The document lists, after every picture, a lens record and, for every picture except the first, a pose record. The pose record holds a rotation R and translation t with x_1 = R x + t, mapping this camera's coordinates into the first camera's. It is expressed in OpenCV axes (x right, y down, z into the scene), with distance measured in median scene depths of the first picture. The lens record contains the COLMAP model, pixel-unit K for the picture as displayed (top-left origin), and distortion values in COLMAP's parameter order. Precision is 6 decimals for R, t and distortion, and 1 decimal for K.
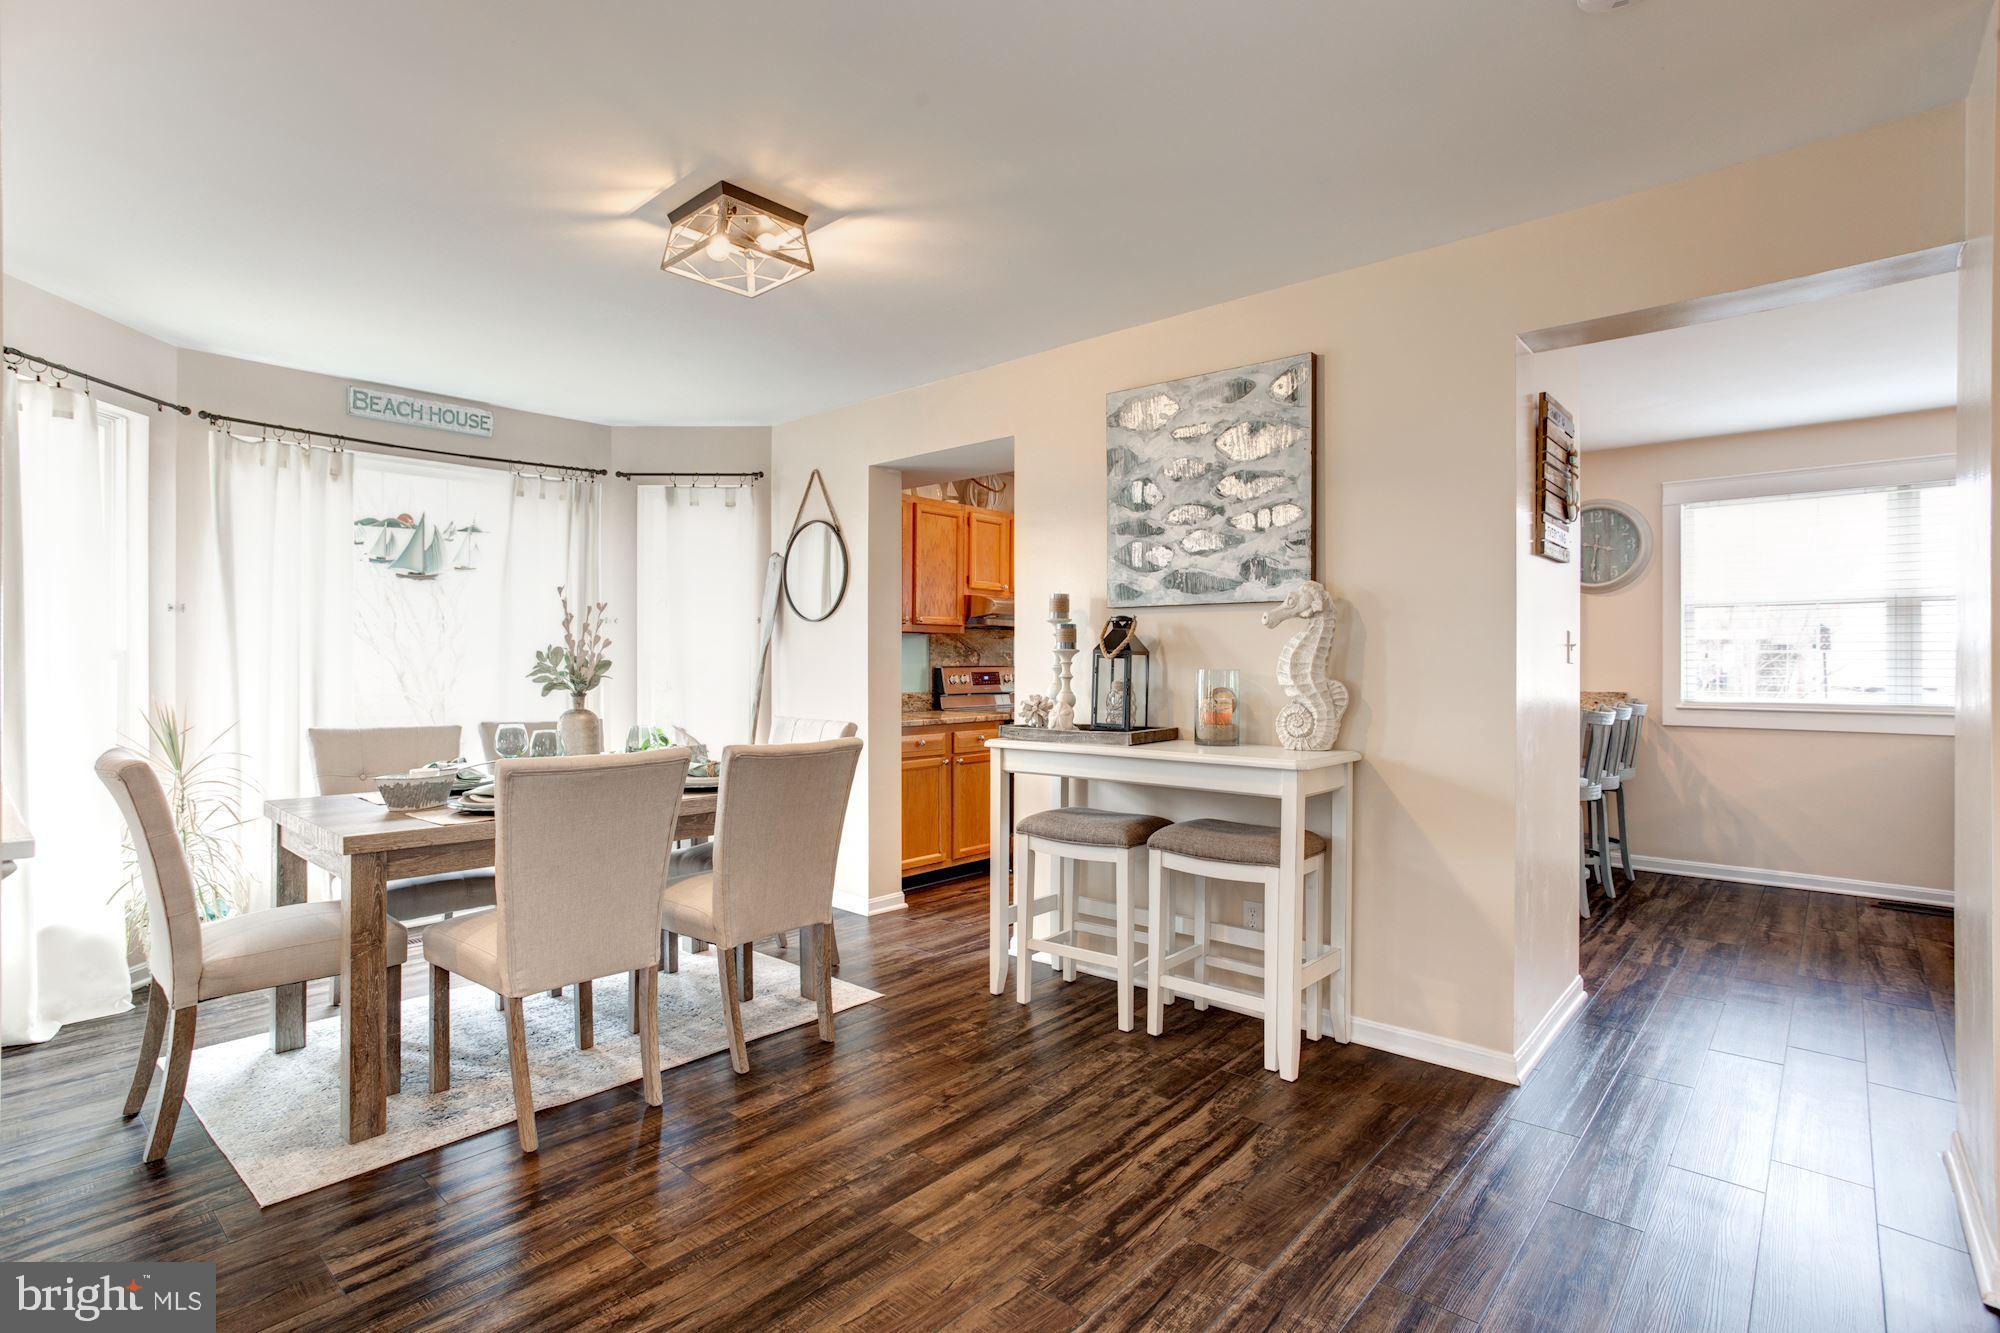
lens RADIAL K [[996.7, 0, 887.0], [0, 996.7, 656.3], [0, 0, 1]] dist [-0.027139, 0.000351]
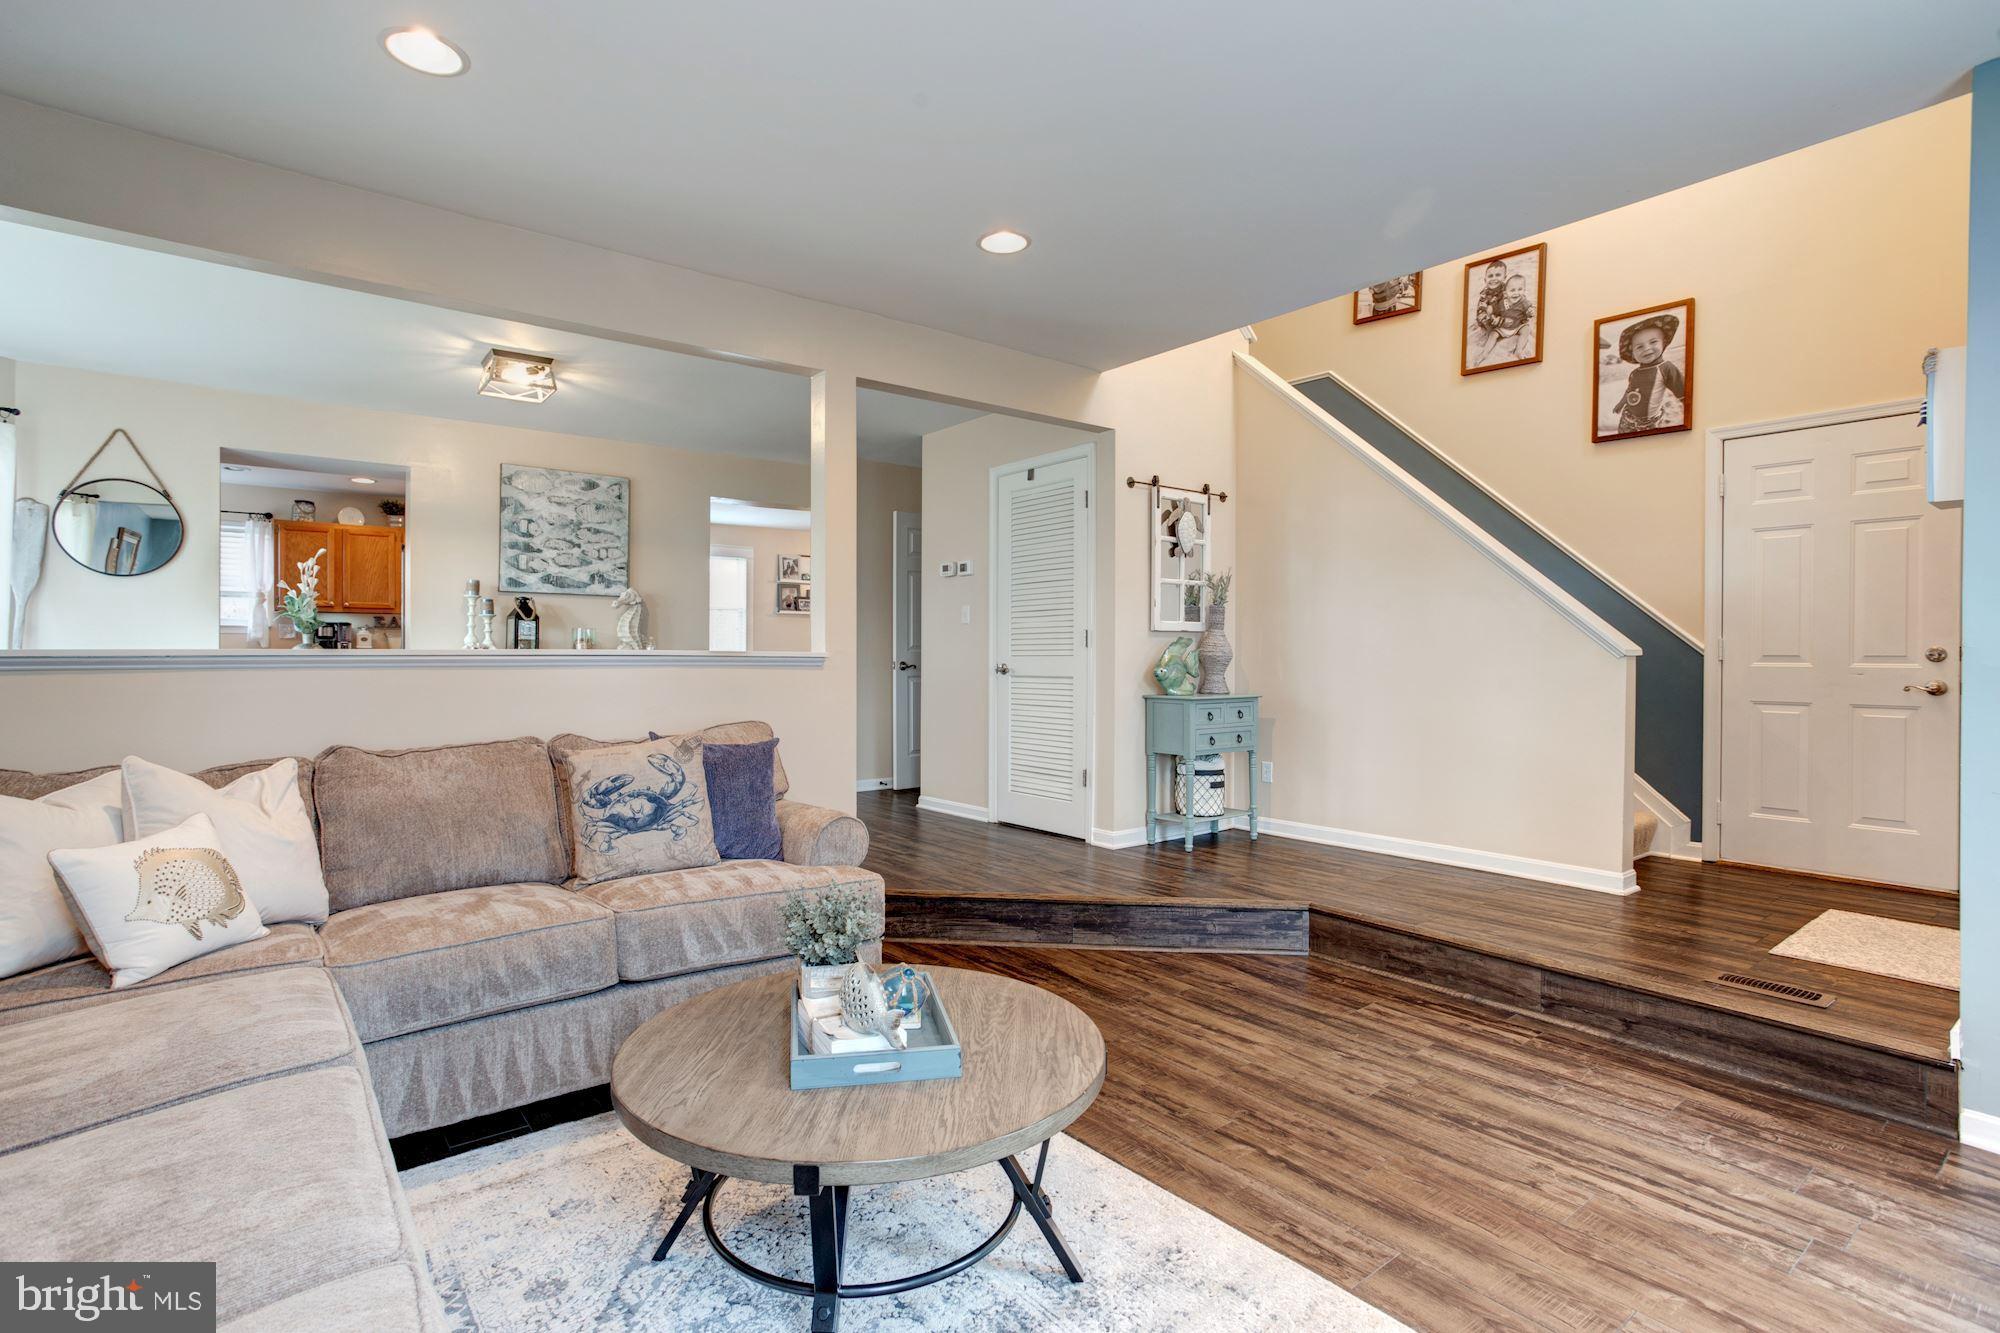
lens RADIAL K [[923.9, 0, 1039.0], [0, 923.9, 665.2], [0, 0, 1]] dist [-0.072255, 0.039007]
pose [[0.119931, -0.005948, 0.992764, -1.256448], [-0.006549, 0.999956, 0.006782, 0.063627], [-0.992761, -0.007315, 0.119887, -0.088360]]
